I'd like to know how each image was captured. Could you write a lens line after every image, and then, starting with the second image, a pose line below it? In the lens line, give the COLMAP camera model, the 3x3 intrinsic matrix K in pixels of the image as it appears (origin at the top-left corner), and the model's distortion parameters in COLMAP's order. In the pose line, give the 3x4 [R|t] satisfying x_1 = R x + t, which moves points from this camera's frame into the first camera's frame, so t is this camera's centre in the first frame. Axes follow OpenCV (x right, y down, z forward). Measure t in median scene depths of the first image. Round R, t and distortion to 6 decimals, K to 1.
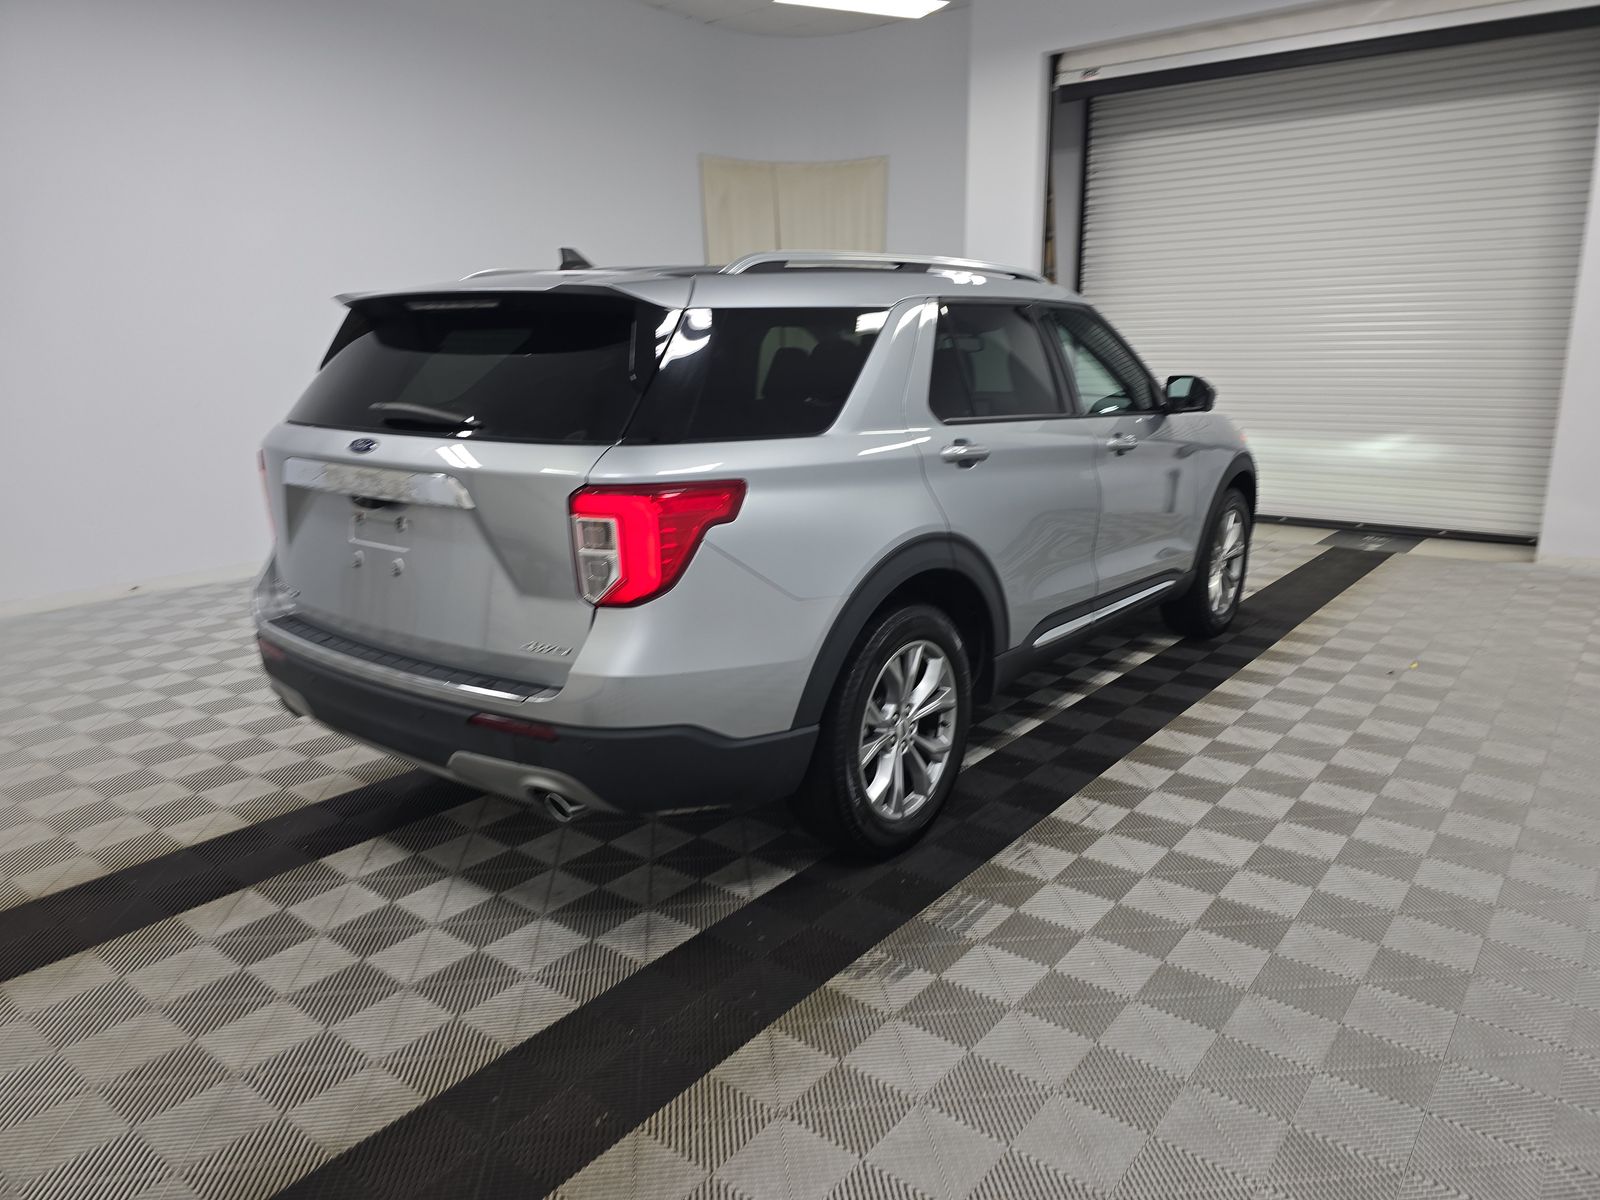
lens RADIAL K [[1081.6, 0, 808.3], [0, 1081.6, 596.7], [0, 0, 1]] dist [0.065039, -0.055940]
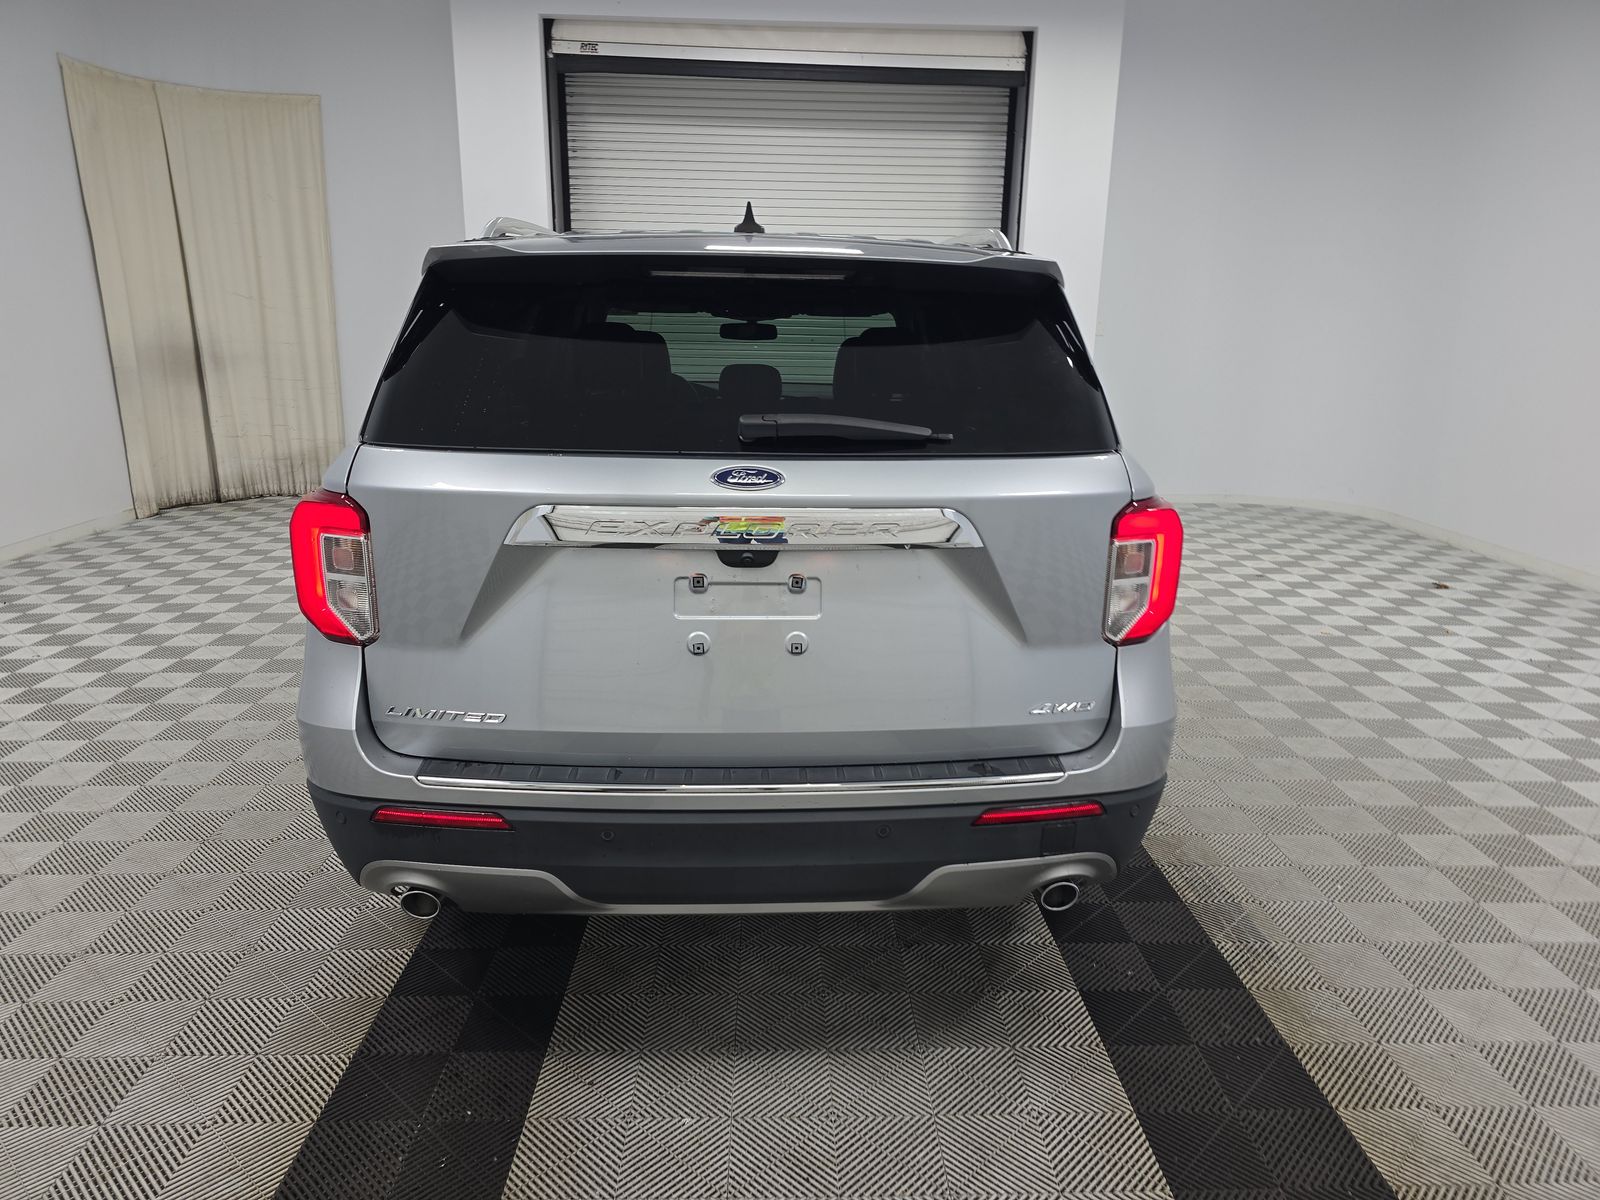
lens RADIAL K [[1081.6, 0, 808.3], [0, 1081.6, 596.7], [0, 0, 1]] dist [0.065039, -0.055940]
pose [[0.763193, -0.137879, 0.631289, -0.660189], [0.128198, 0.989858, 0.061210, -0.081003], [-0.633326, 0.034215, 0.773128, 0.363761]]
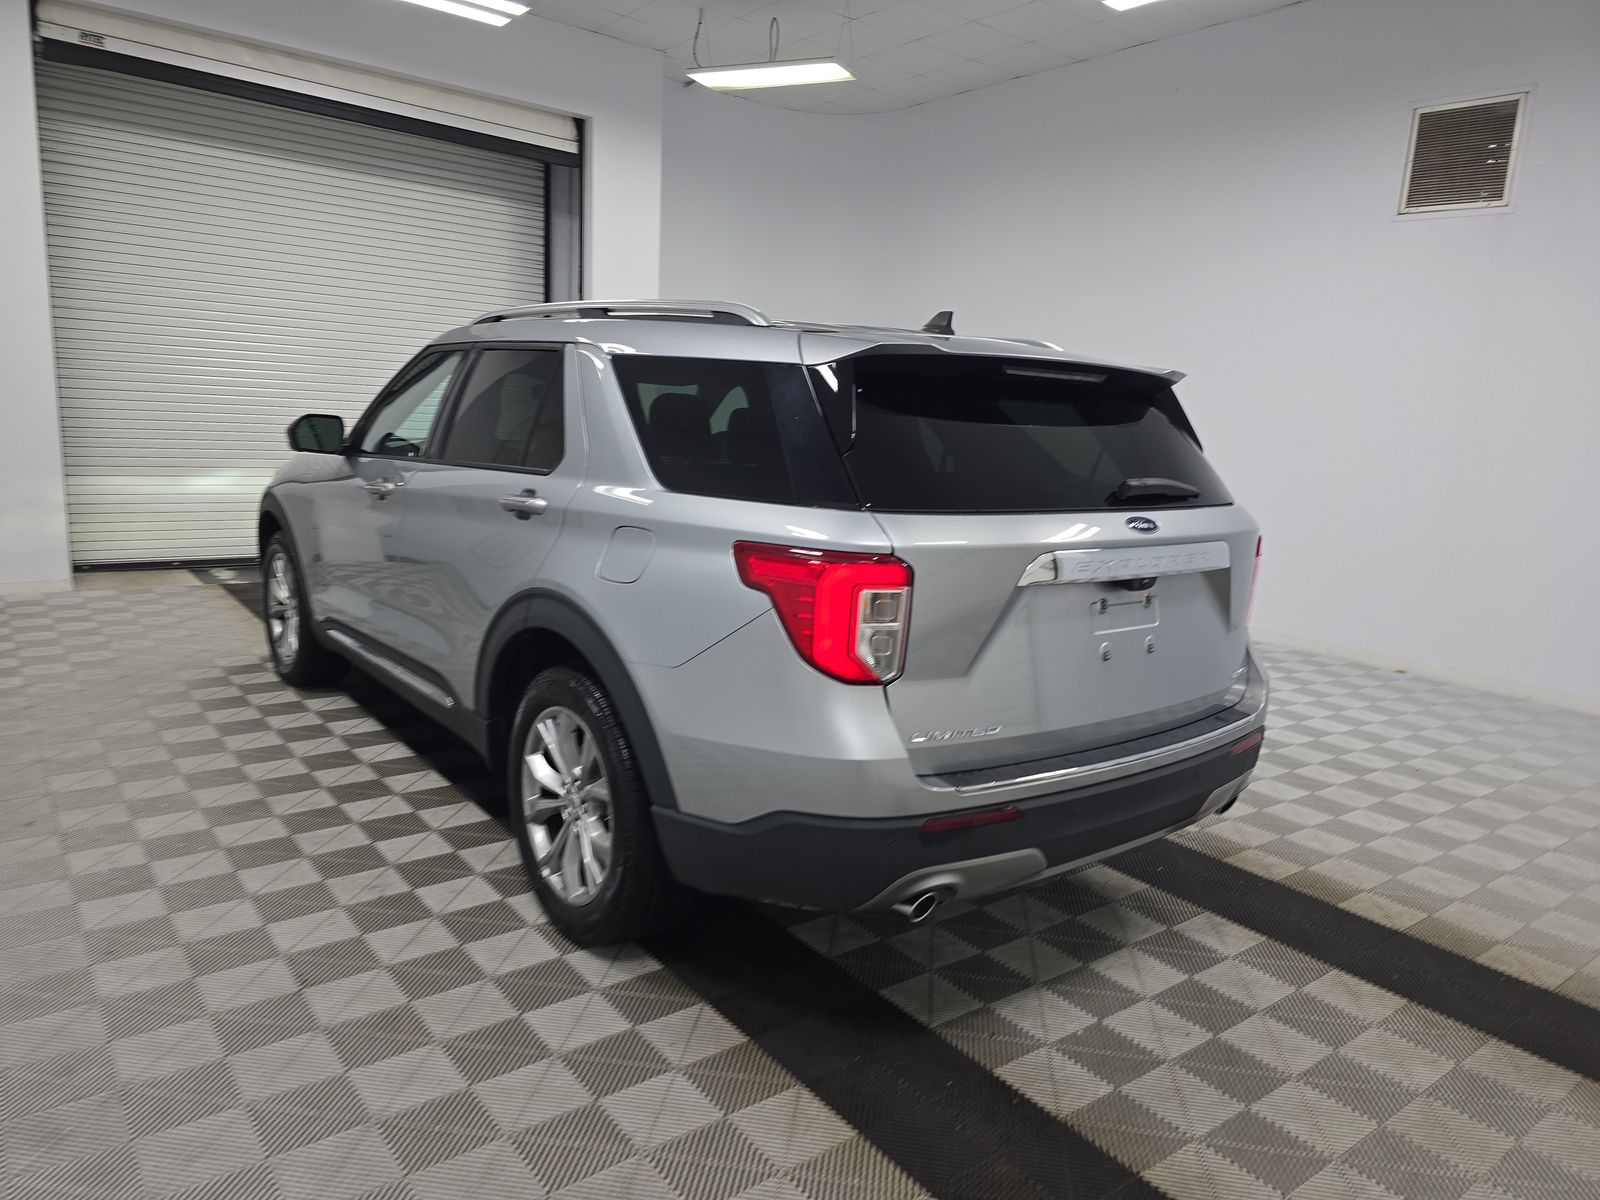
lens RADIAL K [[1081.6, 0, 808.3], [0, 1081.6, 596.7], [0, 0, 1]] dist [0.065039, -0.055940]
pose [[0.242191, -0.146961, 0.959034, -1.106845], [0.165912, 0.980176, 0.108301, -0.180643], [-0.955938, 0.132886, 0.261772, 0.823385]]
